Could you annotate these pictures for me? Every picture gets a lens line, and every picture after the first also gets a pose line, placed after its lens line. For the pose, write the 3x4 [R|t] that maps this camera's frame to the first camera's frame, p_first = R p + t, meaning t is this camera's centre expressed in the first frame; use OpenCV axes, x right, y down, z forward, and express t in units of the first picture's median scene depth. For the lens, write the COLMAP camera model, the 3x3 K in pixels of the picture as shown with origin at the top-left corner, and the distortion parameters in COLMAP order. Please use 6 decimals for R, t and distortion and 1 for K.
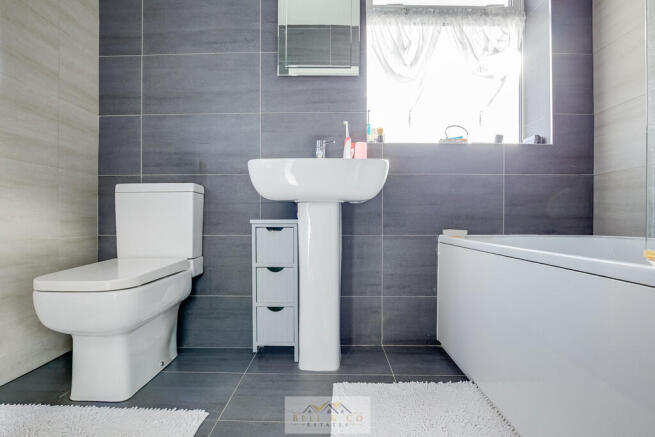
lens RADIAL K [[317.4, 0, 327.5], [0, 317.4, 218.5], [0, 0, 1]] dist [-0.019431, -0.000277]
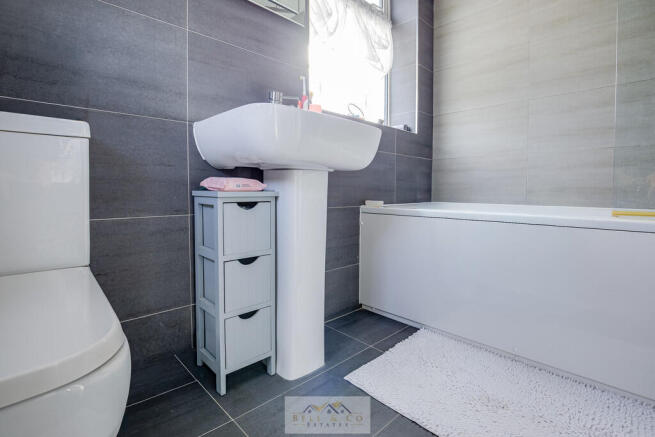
lens RADIAL K [[313.2, 0, 326.9], [0, 313.2, 198.9], [0, 0, 1]] dist [-0.018321, -0.000001]
pose [[0.711458, -0.017533, 0.702510, -0.475485], [-0.002122, 0.999631, 0.027097, 0.001051], [-0.702726, -0.020770, 0.711158, 0.334884]]
